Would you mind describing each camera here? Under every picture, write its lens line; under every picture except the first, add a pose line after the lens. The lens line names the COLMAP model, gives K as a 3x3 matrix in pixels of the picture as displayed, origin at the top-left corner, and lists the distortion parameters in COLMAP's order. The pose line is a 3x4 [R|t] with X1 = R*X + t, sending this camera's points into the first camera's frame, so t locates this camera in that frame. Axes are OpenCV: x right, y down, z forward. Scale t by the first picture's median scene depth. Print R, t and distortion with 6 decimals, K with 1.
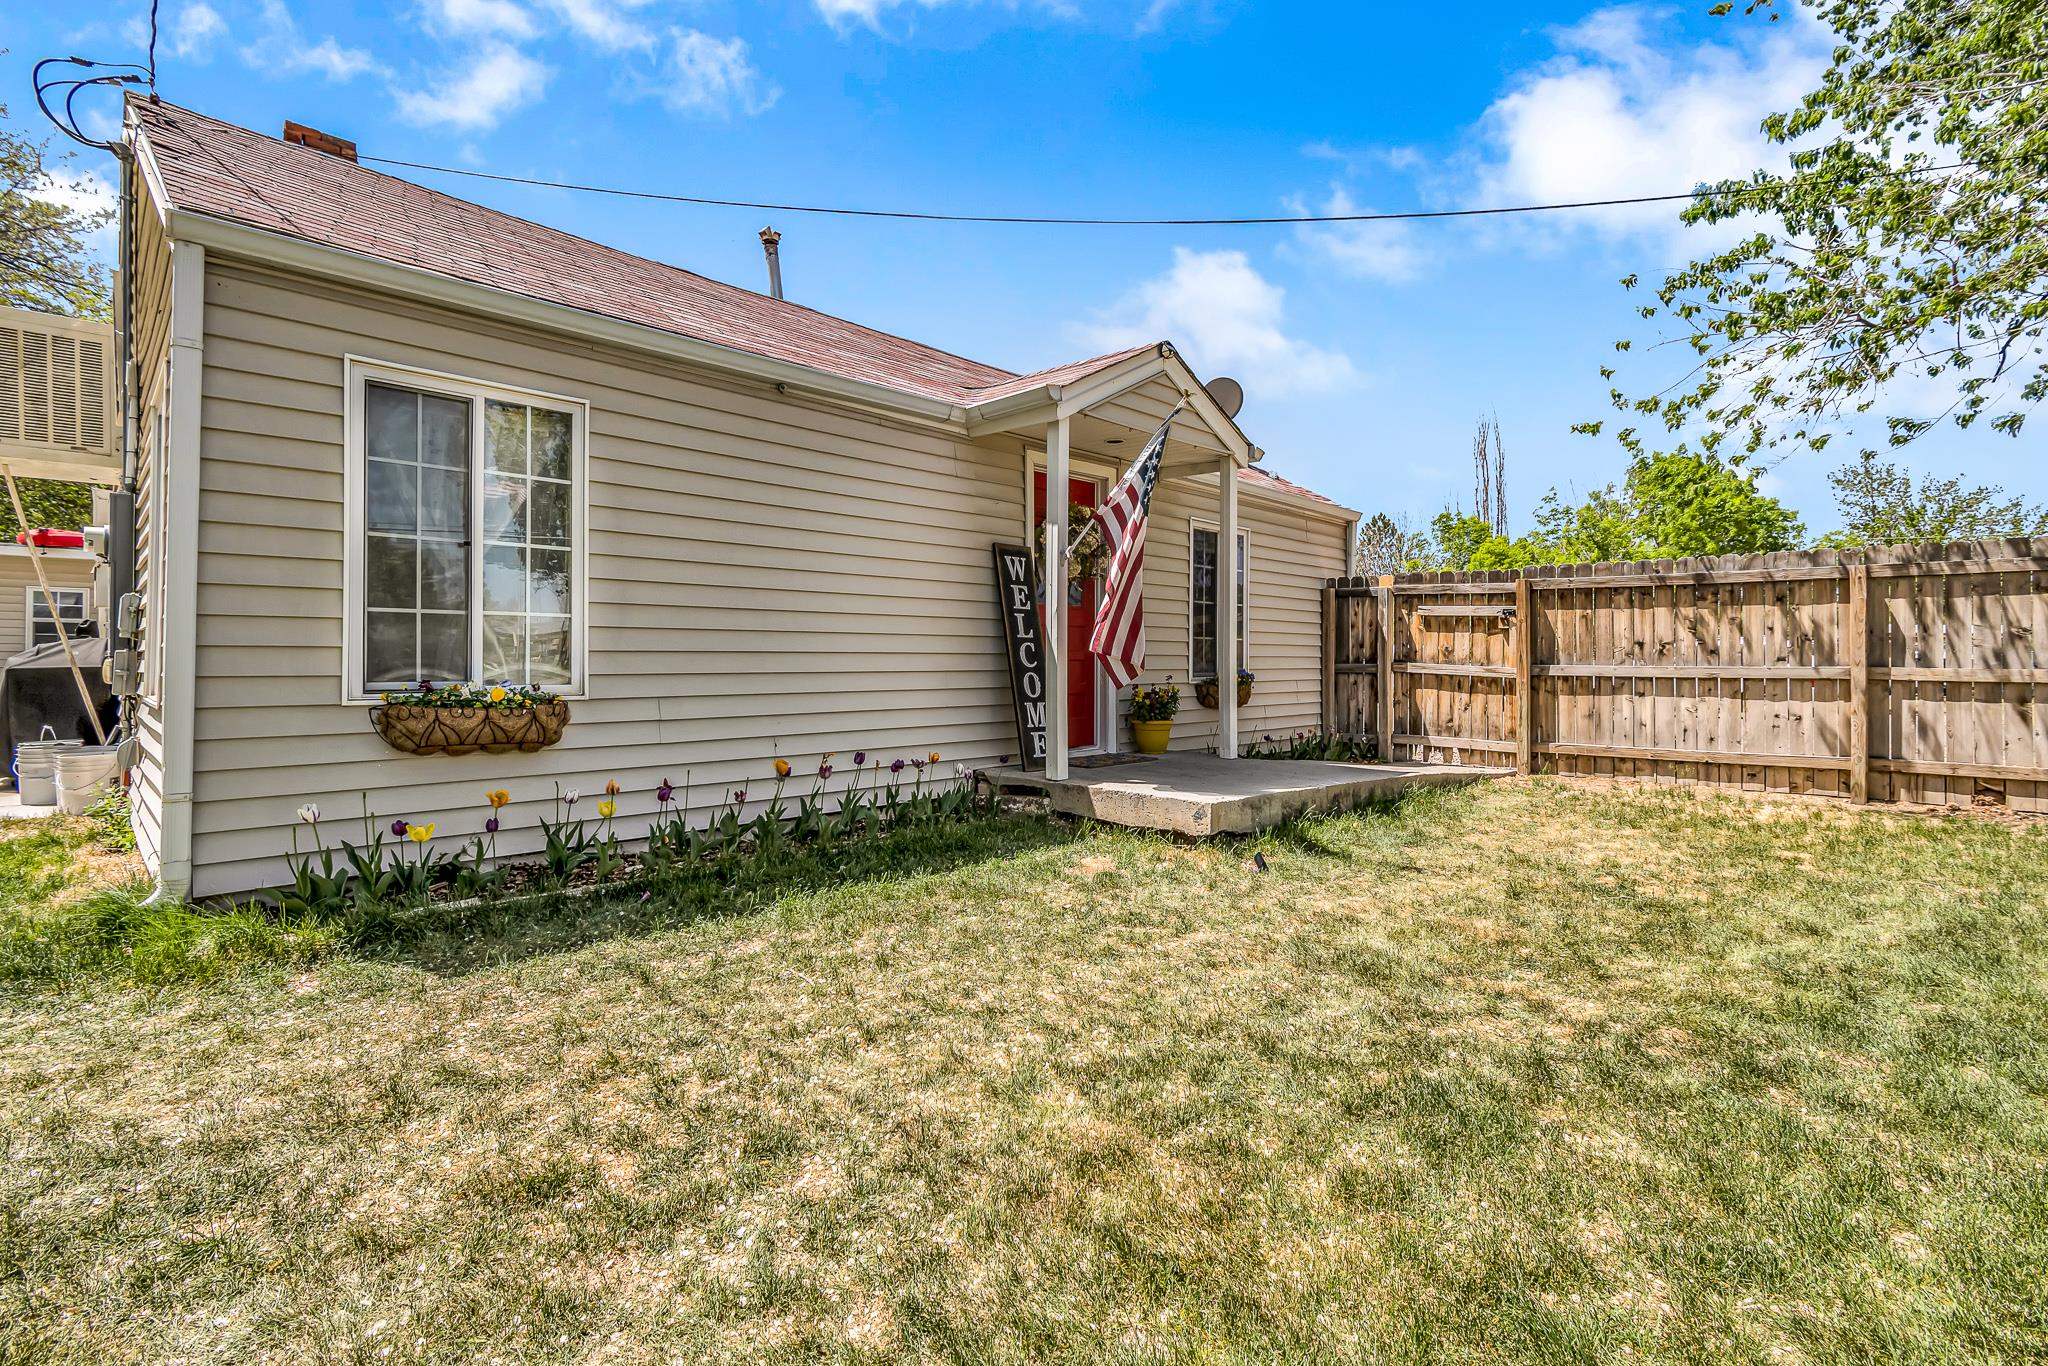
lens RADIAL K [[923.5, 0, 1016.3], [0, 923.5, 653.9], [0, 0, 1]] dist [0.002298, -0.001274]
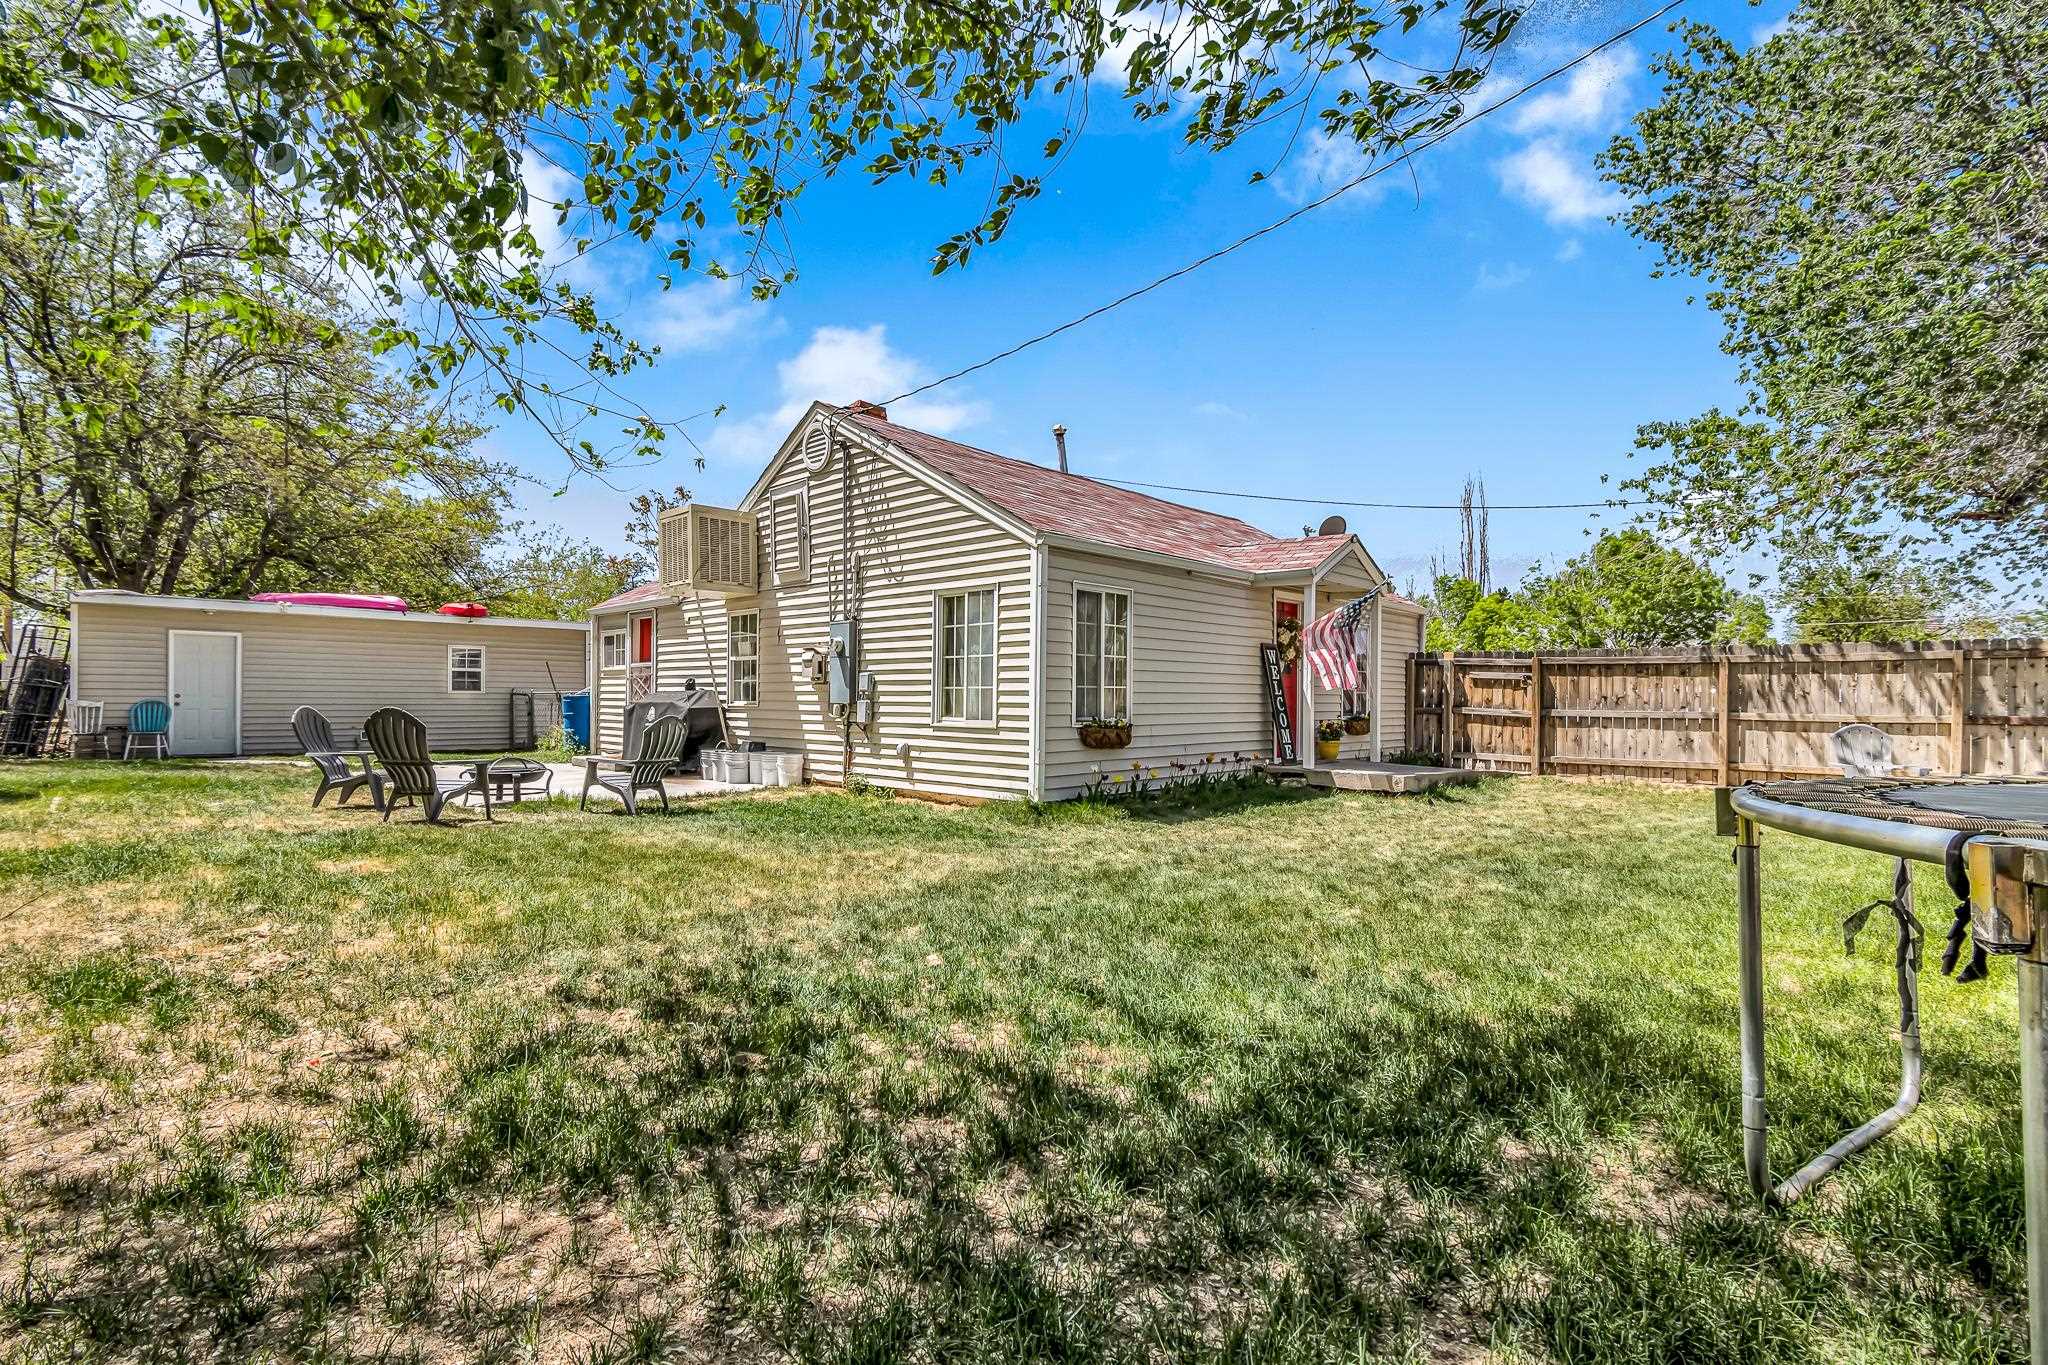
lens RADIAL K [[923.5, 0, 1026.3], [0, 923.5, 696.2], [0, 0, 1]] dist [0.002298, -0.001274]
pose [[0.999451, 0.005128, 0.032732, -0.480459], [-0.005386, 0.999955, 0.007800, -0.022275], [-0.032691, -0.007972, 0.999434, -0.718358]]
